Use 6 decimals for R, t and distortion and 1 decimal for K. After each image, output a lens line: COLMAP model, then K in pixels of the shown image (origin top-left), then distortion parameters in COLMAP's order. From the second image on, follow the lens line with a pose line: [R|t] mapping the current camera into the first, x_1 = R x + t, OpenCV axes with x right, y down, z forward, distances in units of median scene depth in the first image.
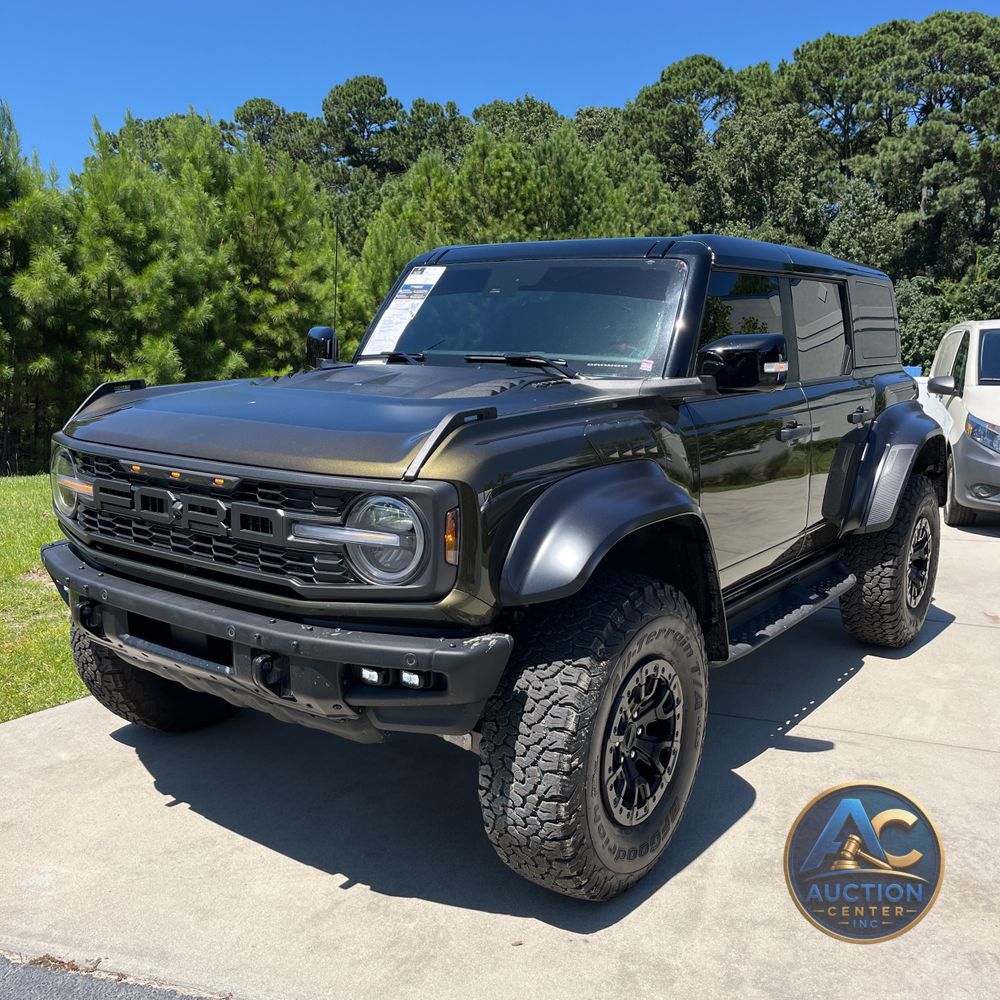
lens RADIAL K [[1018.2, 0, 512.5], [0, 1018.2, 499.9], [0, 0, 1]] dist [0.019987, -0.011593]
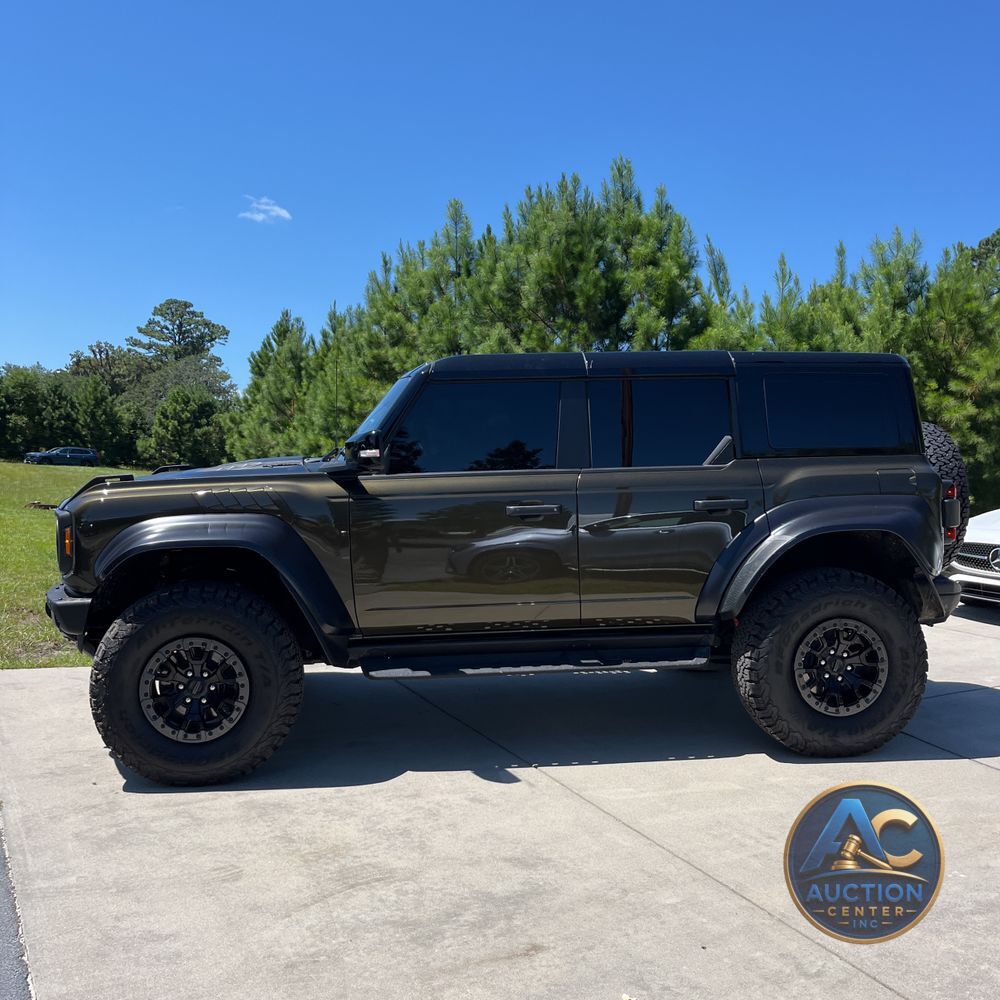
lens RADIAL K [[984.1, 0, 500.0], [0, 984.1, 500.0], [0, 0, 1]] dist [0.022276, -0.028849]
pose [[0.679024, 0.023381, -0.733743, 0.129213], [-0.100128, 0.993102, -0.061016, -0.000466], [0.727255, 0.114899, 0.676681, 0.024277]]
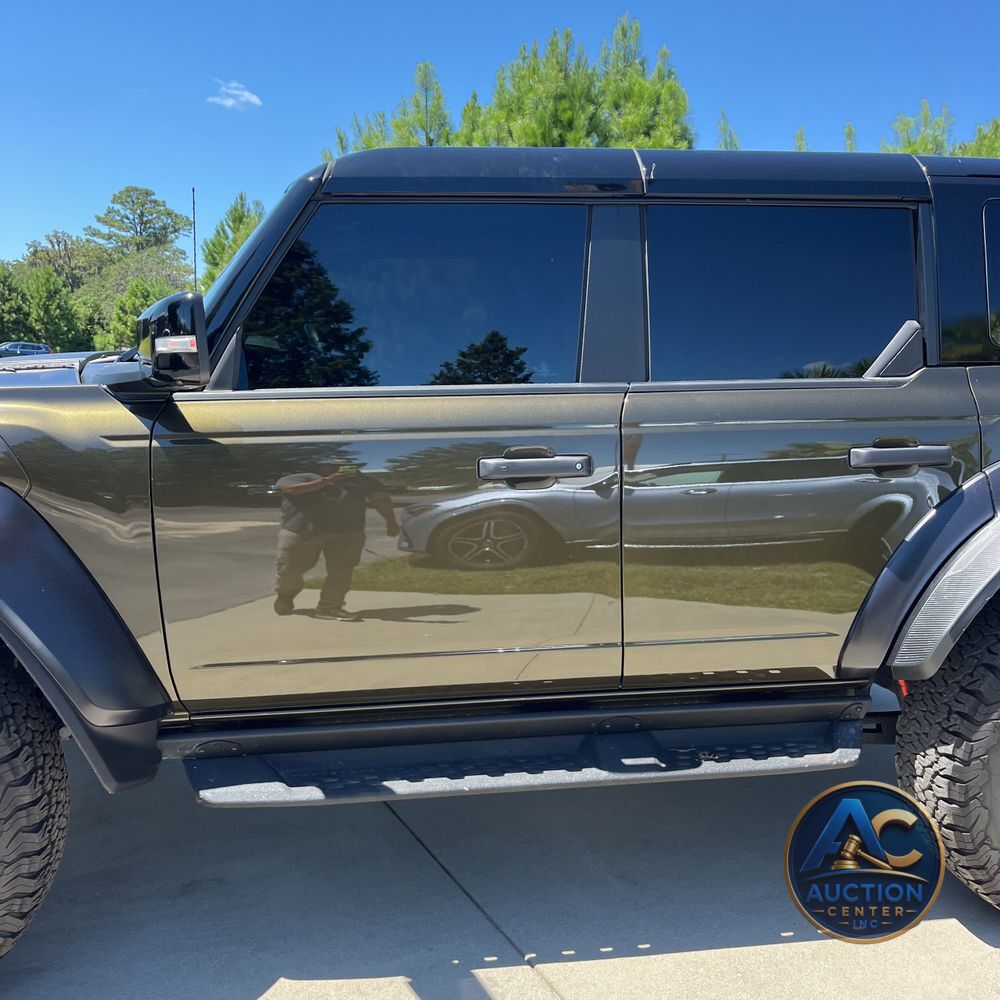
lens RADIAL K [[1012.8, 0, 500.0], [0, 1012.8, 500.0], [0, 0, 1]] dist [0.024396, -0.014812]
pose [[0.696442, 0.098732, -0.710788, 0.080581], [-0.110011, 0.993471, 0.030208, -0.007363], [0.709130, 0.057156, 0.702757, 0.069439]]
